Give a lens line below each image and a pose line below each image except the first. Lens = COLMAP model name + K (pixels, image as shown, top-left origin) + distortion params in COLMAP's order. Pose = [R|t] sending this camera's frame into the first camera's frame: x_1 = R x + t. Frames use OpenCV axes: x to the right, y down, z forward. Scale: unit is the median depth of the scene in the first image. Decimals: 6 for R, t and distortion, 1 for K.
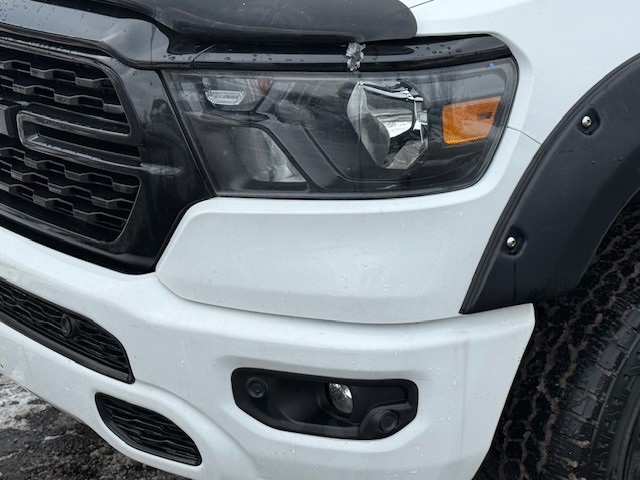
lens RADIAL K [[1366.7, 0, 320.0], [0, 1366.7, 240.0], [0, 0, 1]] dist [0.061052, 0.133788]
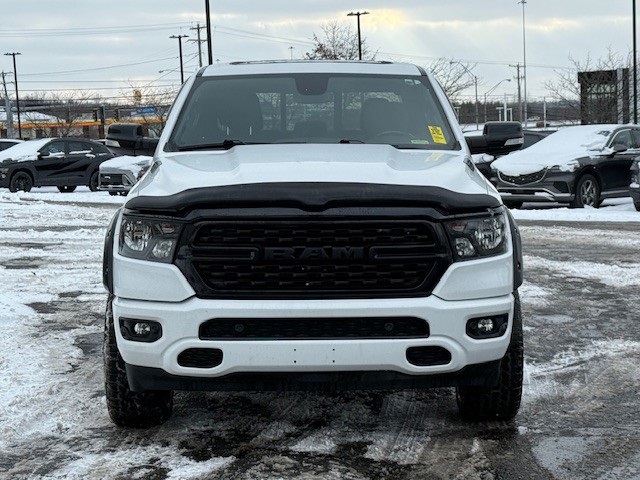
lens RADIAL K [[1366.7, 0, 320.0], [0, 1366.7, 240.0], [0, 0, 1]] dist [0.061052, 0.133788]
pose [[0.578222, -0.056249, 0.813938, -2.678875], [0.234393, 0.967018, -0.099685, 0.148633], [-0.781486, 0.248421, 0.572335, -0.487690]]
